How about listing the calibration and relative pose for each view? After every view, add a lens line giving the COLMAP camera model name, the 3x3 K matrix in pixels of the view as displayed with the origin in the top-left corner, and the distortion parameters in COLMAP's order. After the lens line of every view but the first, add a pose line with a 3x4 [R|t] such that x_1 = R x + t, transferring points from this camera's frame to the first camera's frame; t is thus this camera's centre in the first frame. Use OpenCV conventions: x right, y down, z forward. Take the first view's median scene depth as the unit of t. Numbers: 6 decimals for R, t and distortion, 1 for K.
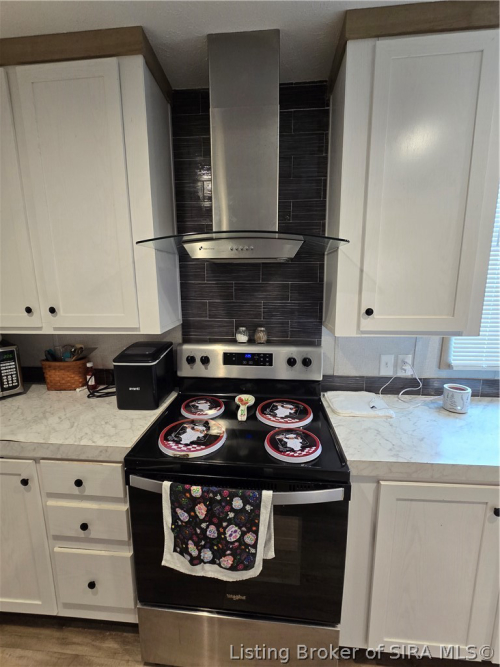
lens RADIAL K [[274.2, 0, 250.0], [0, 274.2, 333.5], [0, 0, 1]] dist [-0.002708, -0.000199]
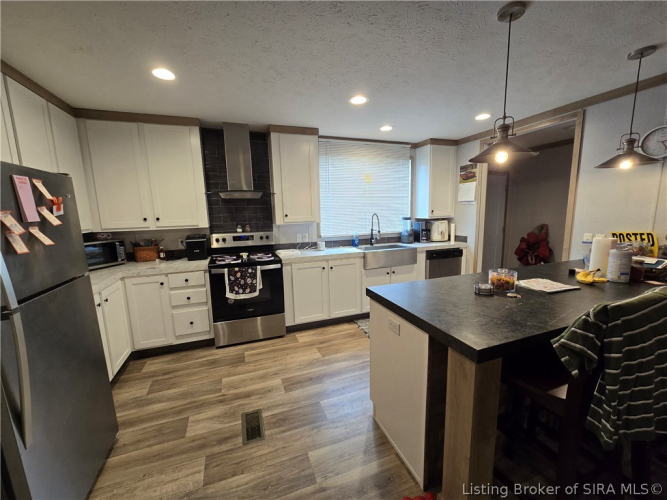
lens RADIAL K [[272.8, 0, 332.9], [0, 272.8, 251.5], [0, 0, 1]] dist [-0.001395, 0.000395]
pose [[0.905371, -0.078885, 0.417230, -0.335009], [0.090401, 0.995874, -0.007879, 0.331098], [-0.414887, 0.044852, 0.908767, -1.662336]]
